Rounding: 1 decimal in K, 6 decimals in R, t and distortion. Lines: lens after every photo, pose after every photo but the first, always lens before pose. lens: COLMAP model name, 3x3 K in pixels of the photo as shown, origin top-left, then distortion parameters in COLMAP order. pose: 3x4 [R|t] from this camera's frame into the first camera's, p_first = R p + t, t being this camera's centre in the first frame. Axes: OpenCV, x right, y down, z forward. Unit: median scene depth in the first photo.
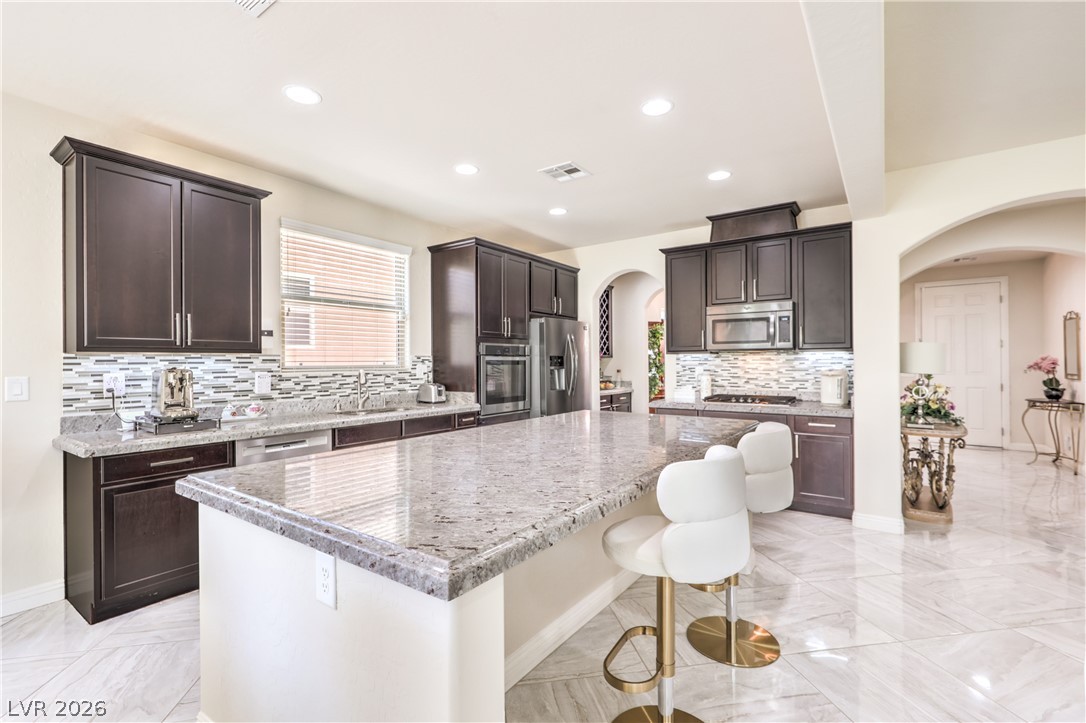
lens RADIAL K [[478.0, 0, 545.8], [0, 478.0, 363.0], [0, 0, 1]] dist [-0.007715, 0.000297]
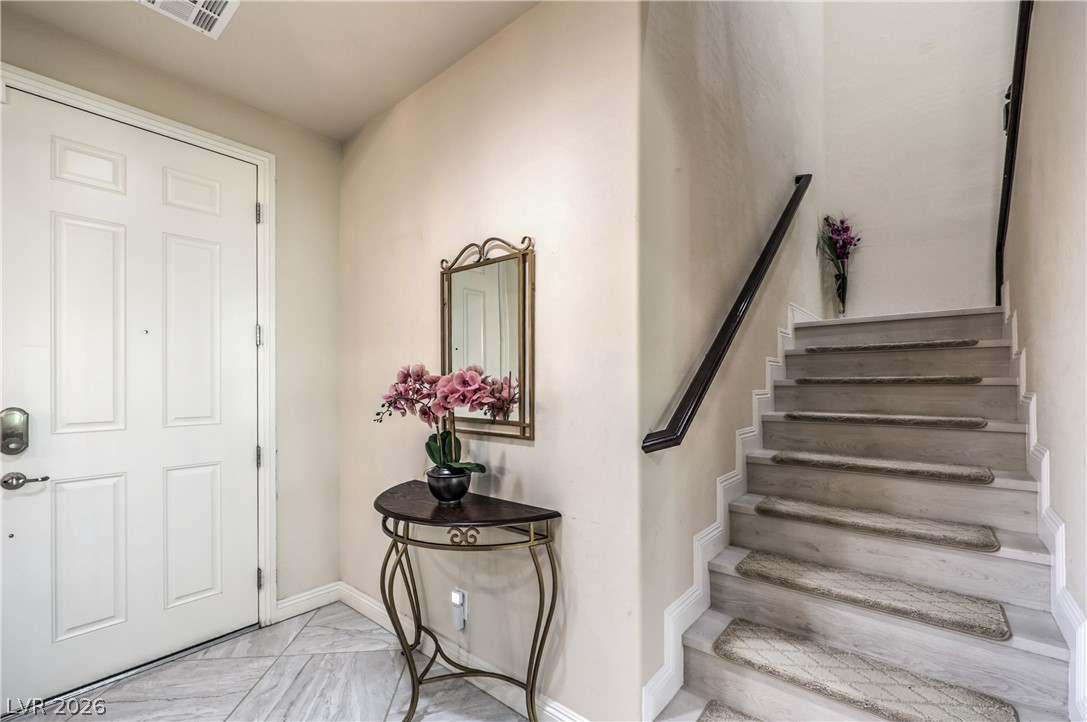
lens RADIAL K [[448.8, 0, 544.6], [0, 448.8, 370.2], [0, 0, 1]] dist [0.000036, 0.000065]
pose [[0.065374, 0.021659, 0.997626, 0.746432], [0.008914, 0.999712, -0.022289, -0.004963], [-0.997821, 0.010350, 0.065162, 0.897859]]
